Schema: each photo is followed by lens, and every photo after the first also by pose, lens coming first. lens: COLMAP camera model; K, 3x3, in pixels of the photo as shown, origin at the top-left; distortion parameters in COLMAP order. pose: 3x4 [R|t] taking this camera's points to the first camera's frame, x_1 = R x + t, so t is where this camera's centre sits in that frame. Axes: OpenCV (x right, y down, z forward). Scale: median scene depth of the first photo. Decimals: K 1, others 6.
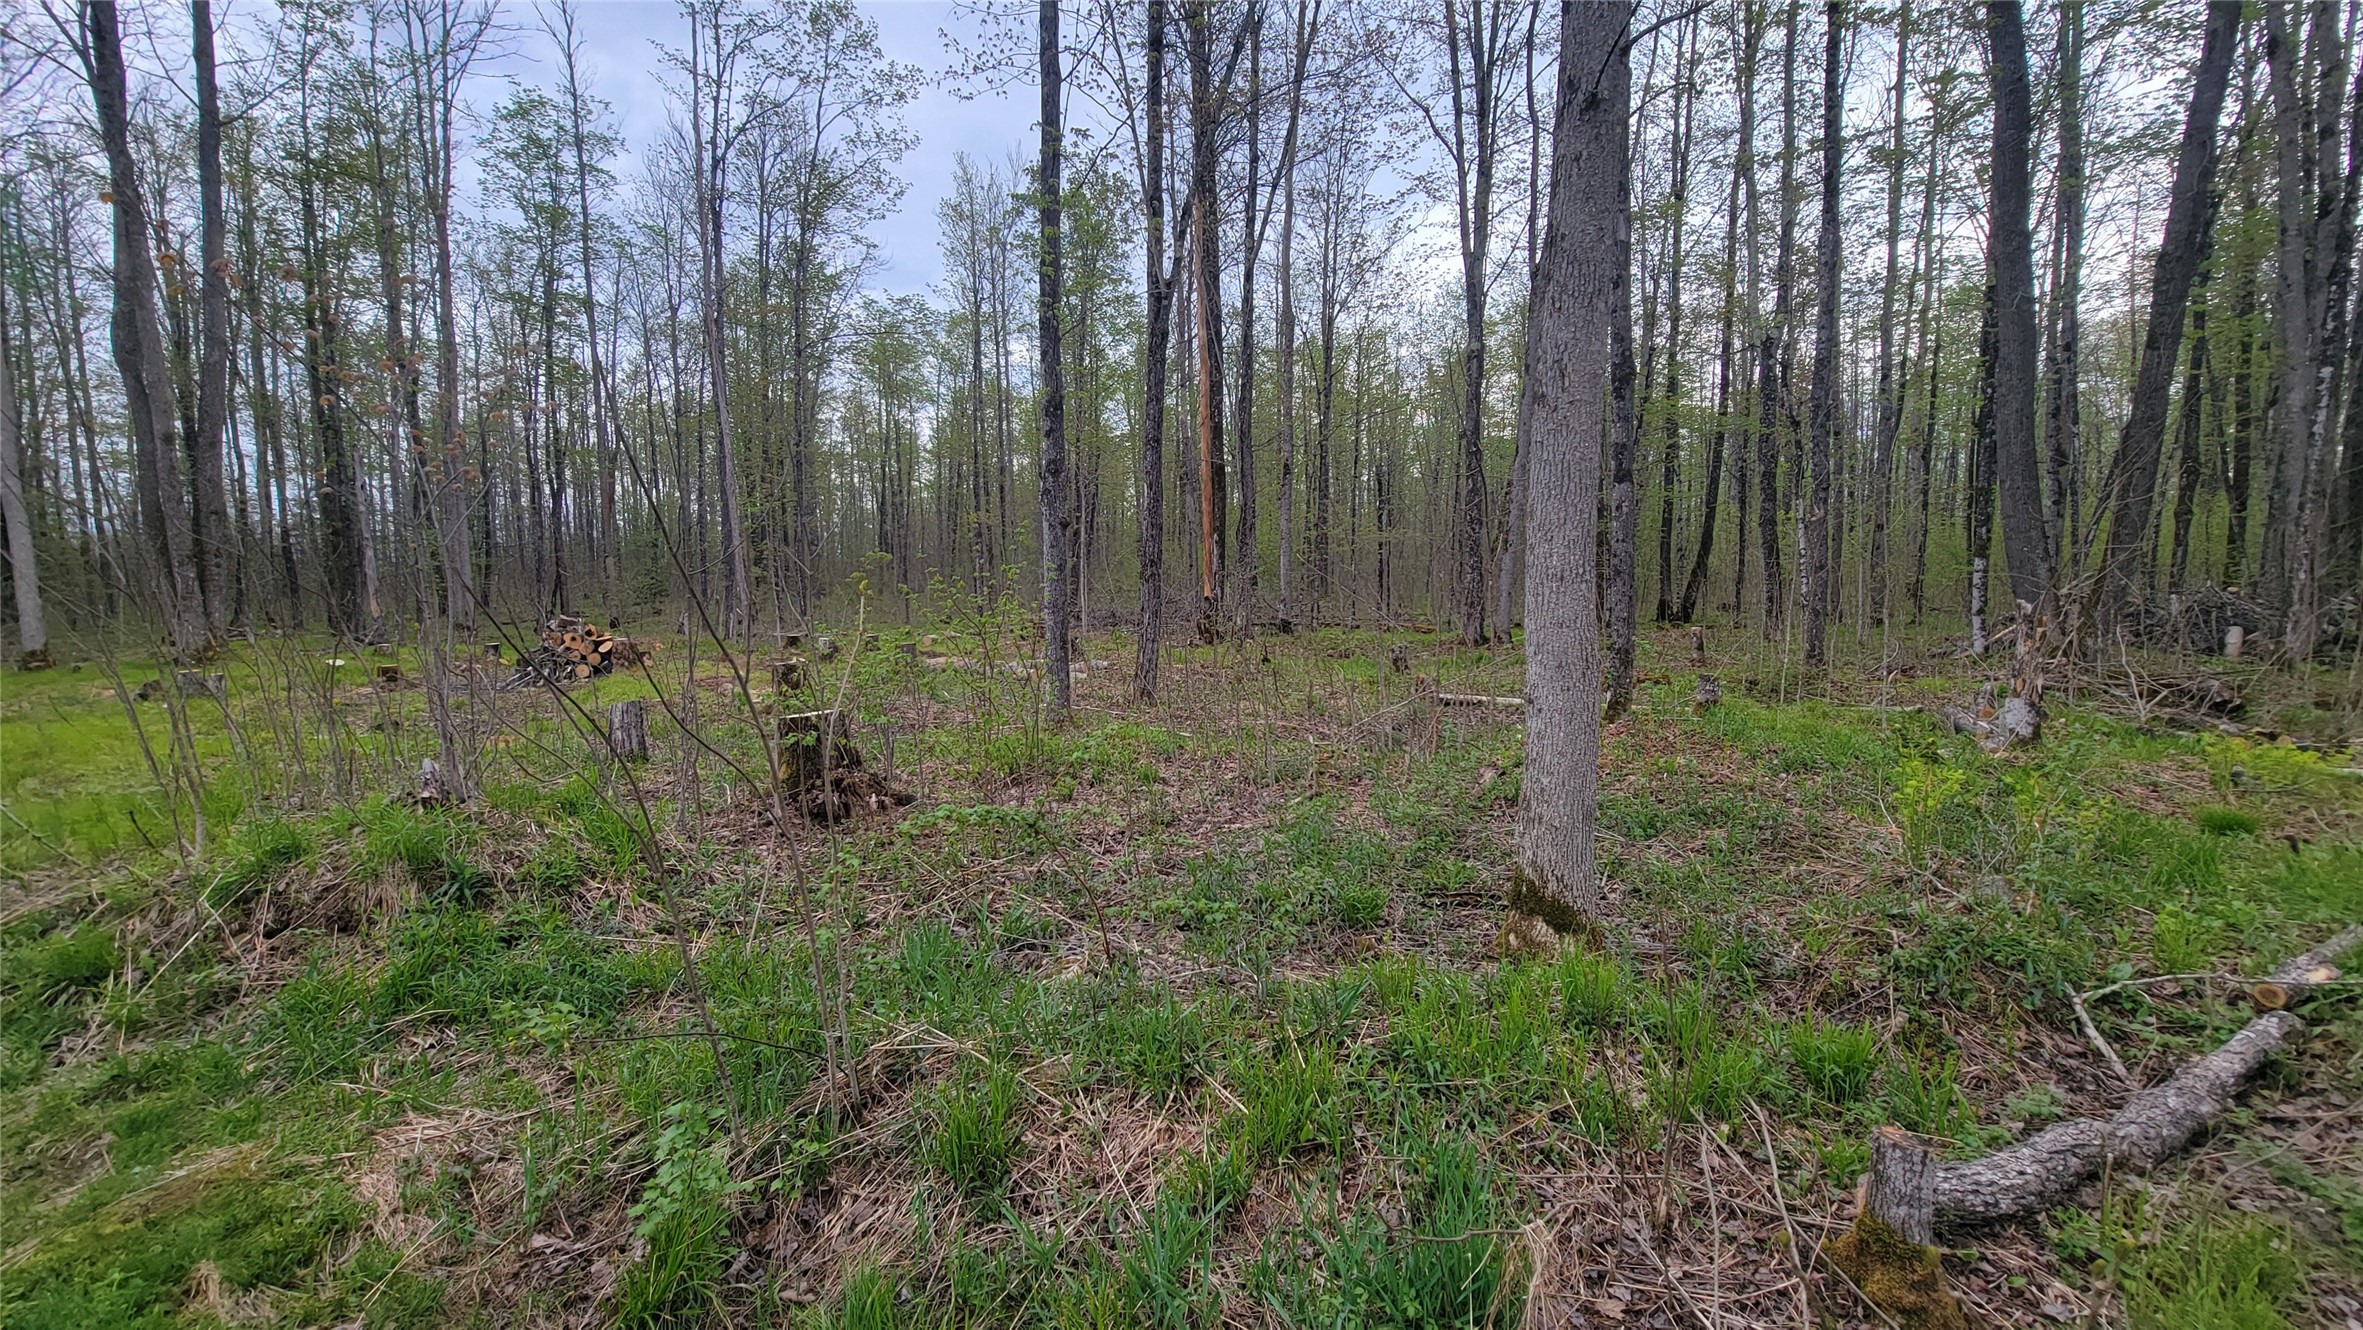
lens RADIAL K [[969.0, 0, 1181.5], [0, 969.0, 665.0], [0, 0, 1]] dist [-0.002918, 0.001257]
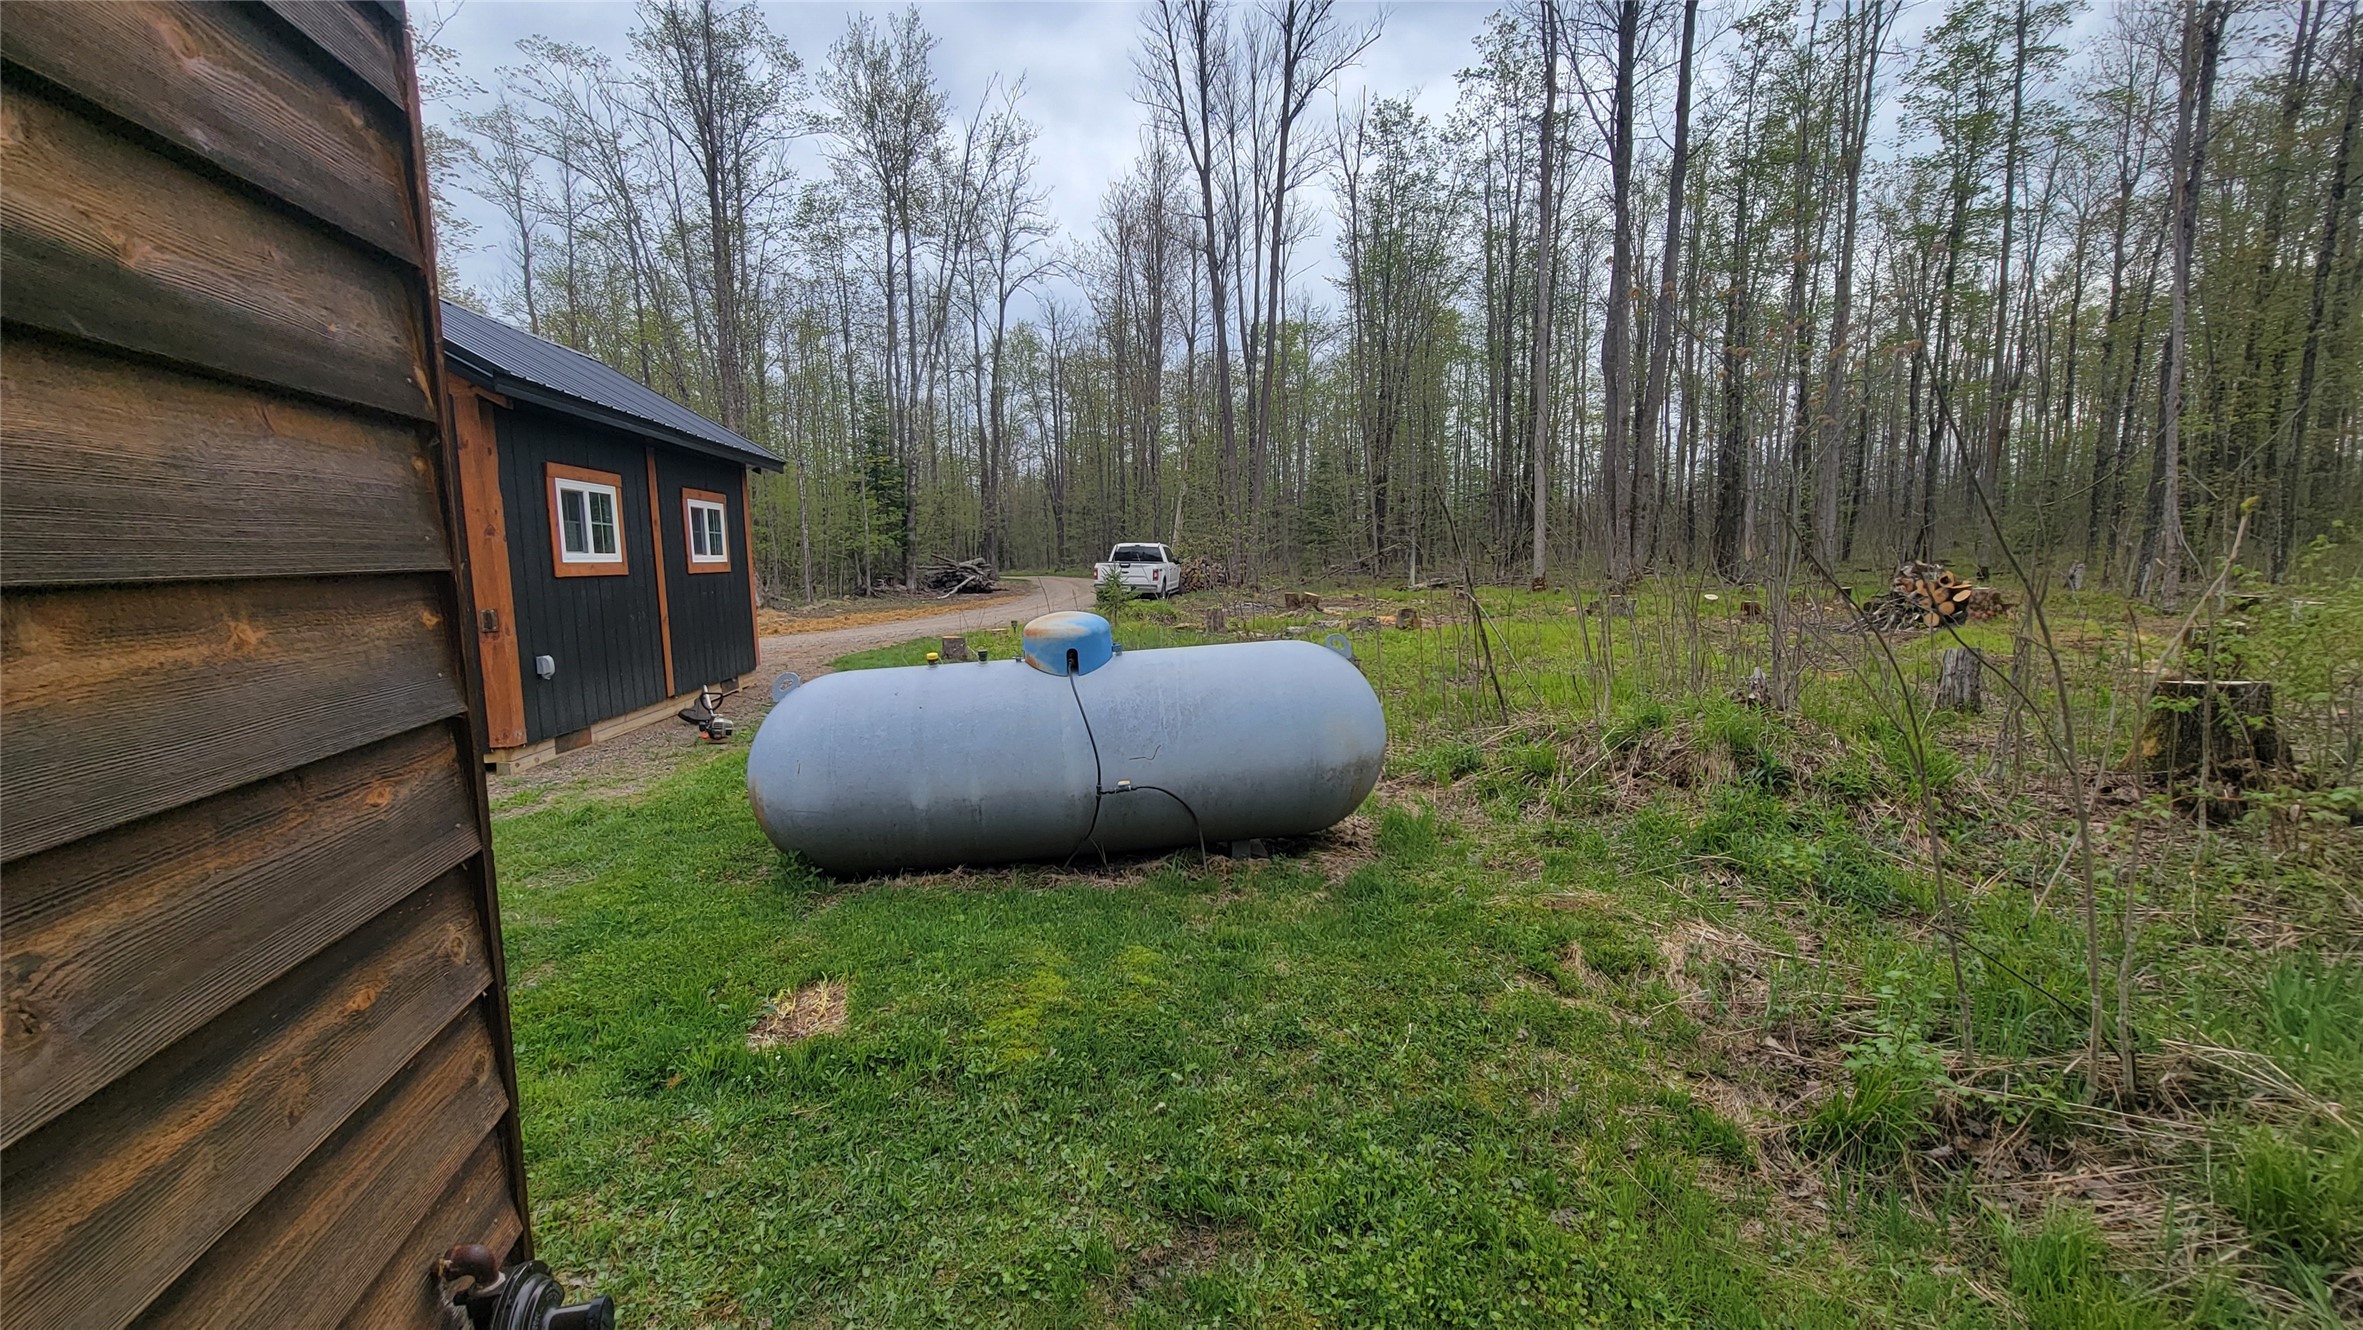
lens RADIAL K [[969.0, 0, 1181.5], [0, 969.0, 665.0], [0, 0, 1]] dist [-0.002918, 0.001257]
pose [[0.341059, 0.120031, -0.932347, 0.015076], [-0.070605, 0.992284, 0.101920, 0.003687], [0.937387, 0.031067, 0.346902, -0.013215]]
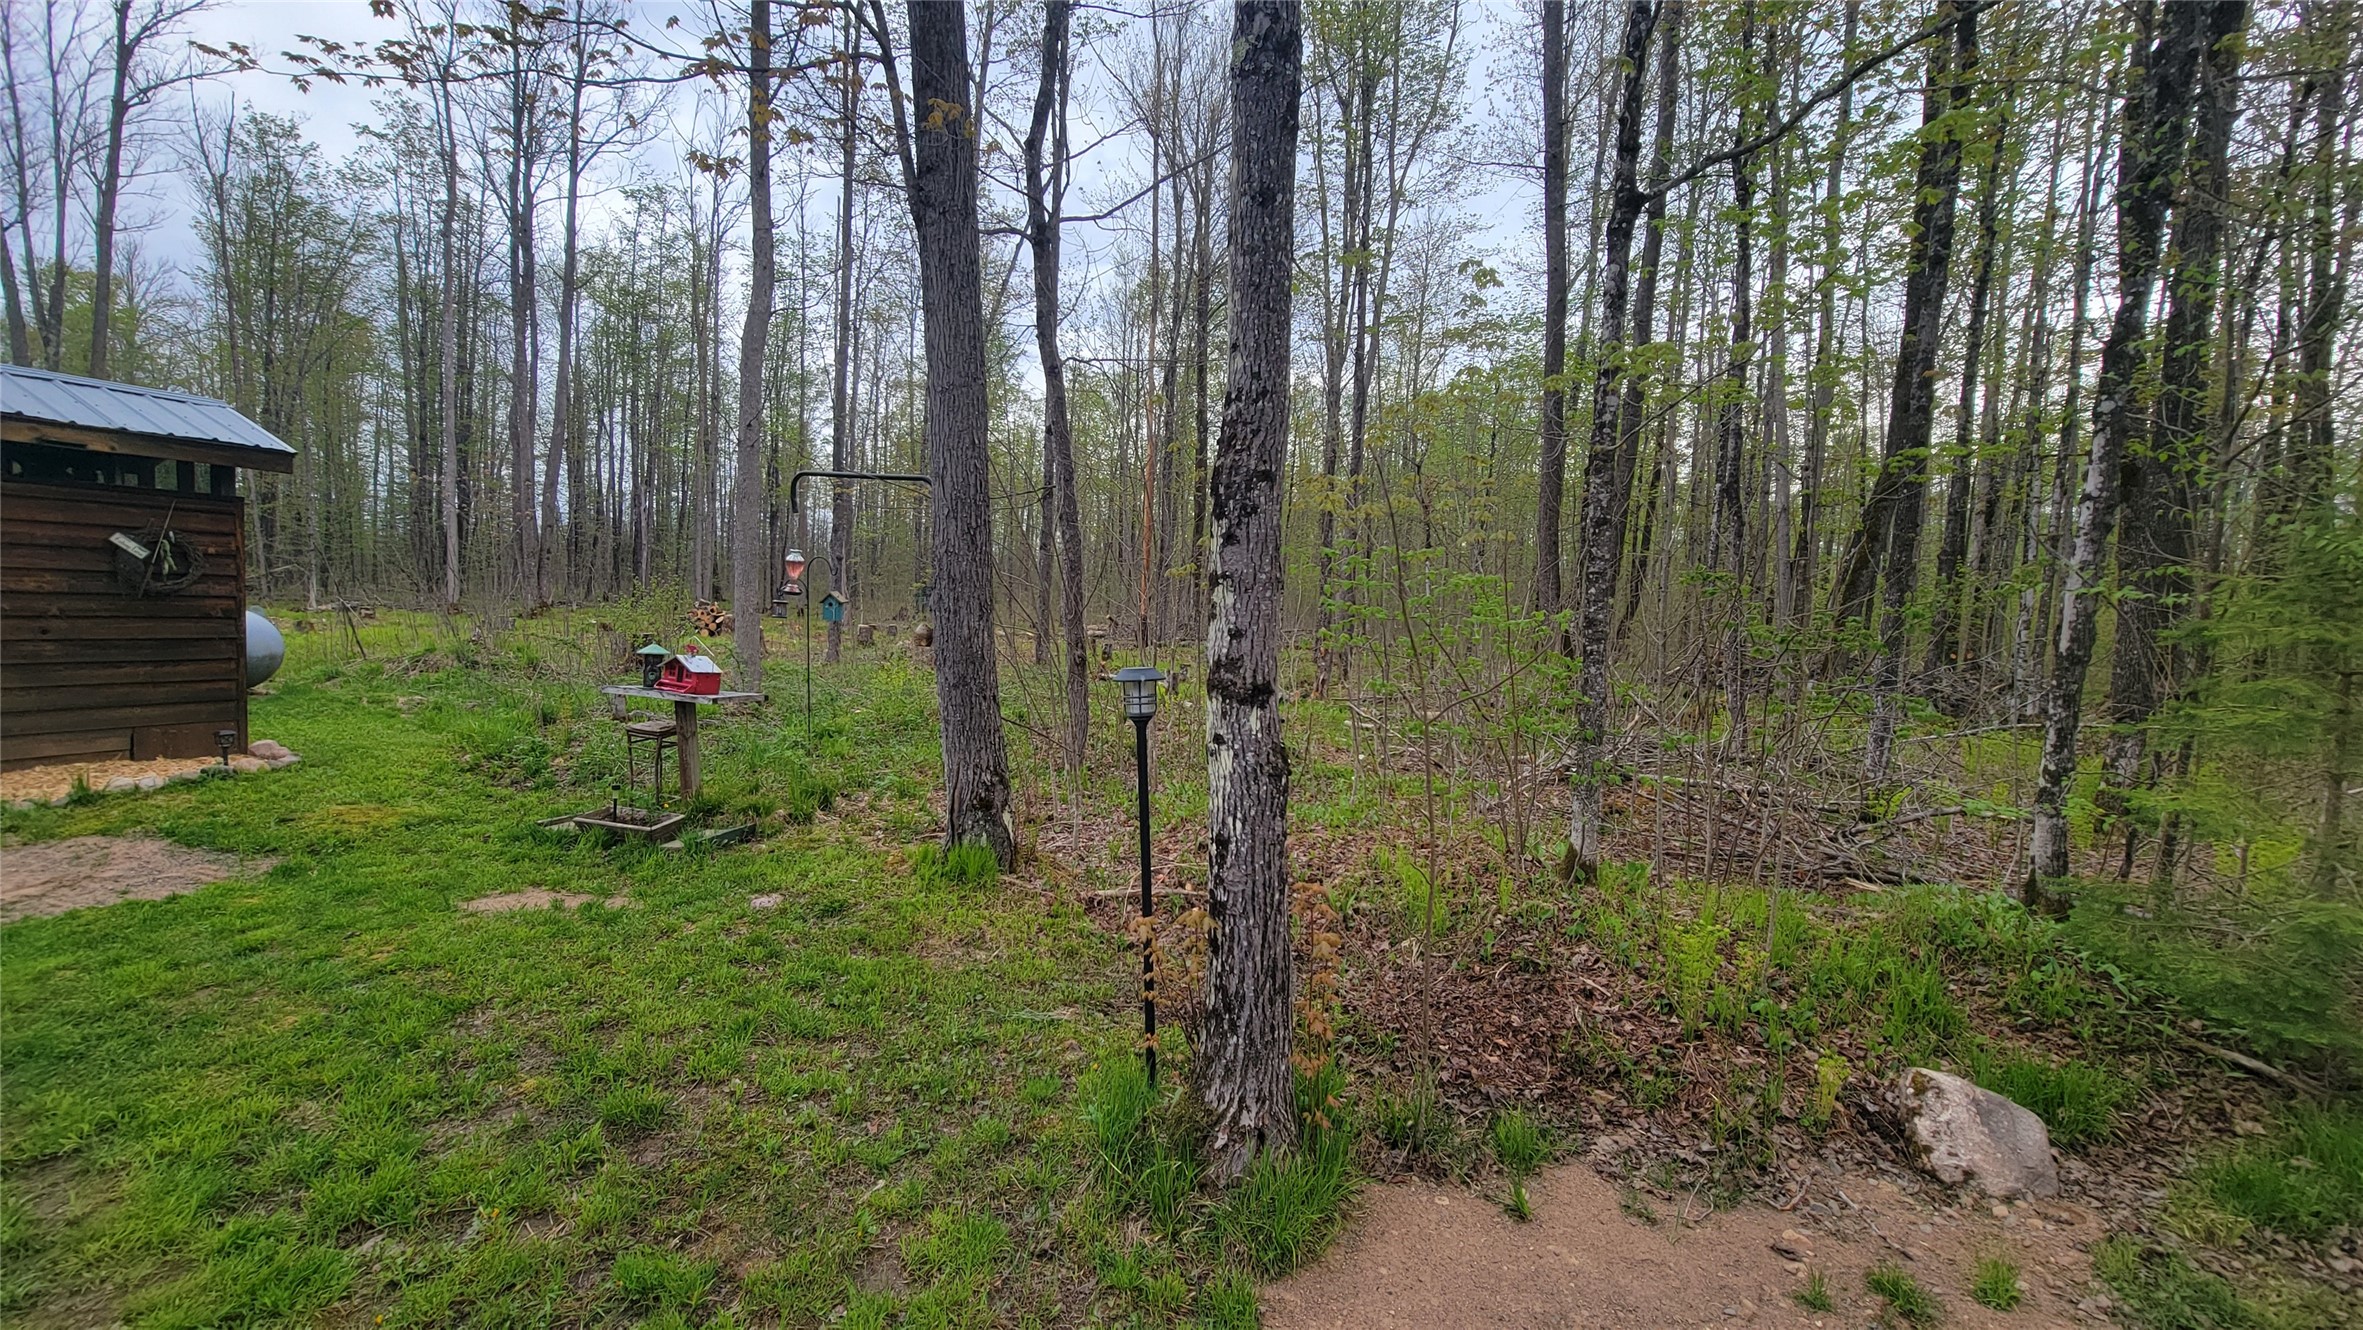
lens RADIAL K [[969.0, 0, 1181.5], [0, 969.0, 665.0], [0, 0, 1]] dist [-0.002918, 0.001257]
pose [[0.963920, 0.070981, -0.256555, 0.395989], [-0.076382, 0.997016, -0.011136, 0.011495], [0.255000, 0.030330, 0.966465, -0.259017]]
